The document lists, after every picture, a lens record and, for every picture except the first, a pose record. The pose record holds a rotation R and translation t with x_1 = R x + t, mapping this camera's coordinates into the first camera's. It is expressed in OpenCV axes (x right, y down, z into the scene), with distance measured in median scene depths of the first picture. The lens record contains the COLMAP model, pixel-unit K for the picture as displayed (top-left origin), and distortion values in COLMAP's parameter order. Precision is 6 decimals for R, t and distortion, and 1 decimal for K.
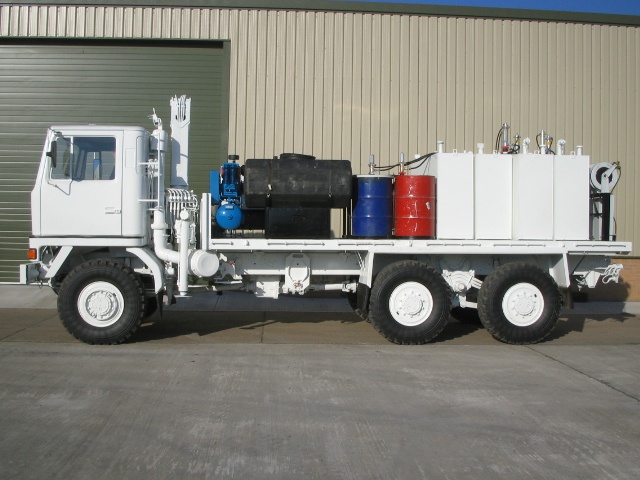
lens RADIAL K [[742.7, 0, 320.0], [0, 742.7, 240.0], [0, 0, 1]] dist [-0.124641, 0.029456]
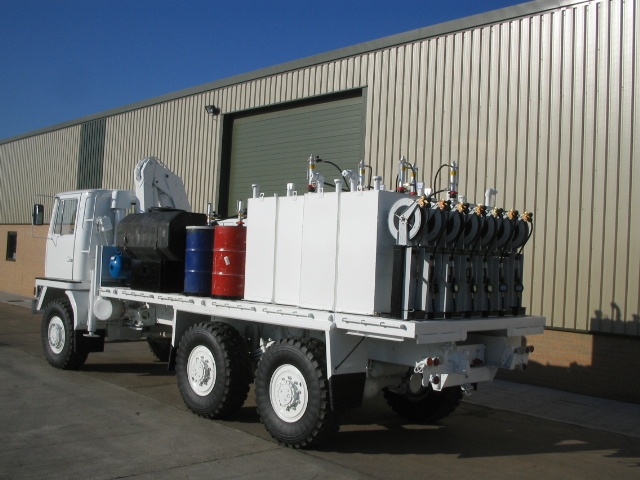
lens RADIAL K [[742.7, 0, 320.0], [0, 742.7, 240.0], [0, 0, 1]] dist [-0.124641, 0.029456]
pose [[0.620976, -0.005130, -0.783813, 0.910951], [-0.047776, 0.997872, -0.044381, -0.037460], [0.782372, 0.065007, 0.619409, 0.557132]]
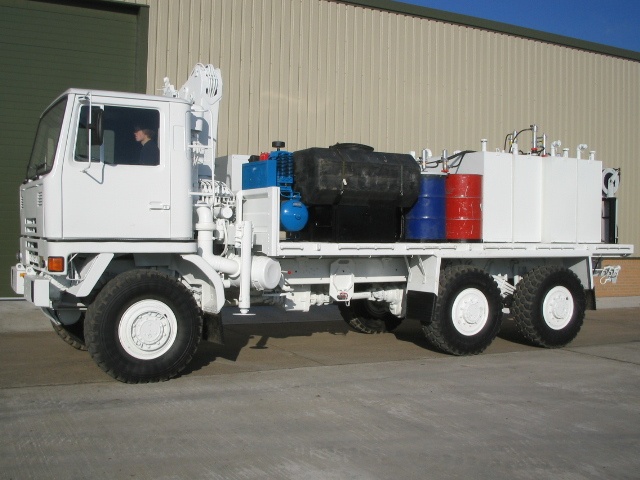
lens RADIAL K [[742.7, 0, 320.0], [0, 742.7, 240.0], [0, 0, 1]] dist [-0.124641, 0.029456]
pose [[0.915262, -0.000135, 0.402860, -0.428477], [-0.001276, 0.999994, 0.003233, -0.007121], [-0.402858, -0.003473, 0.915256, 0.226516]]
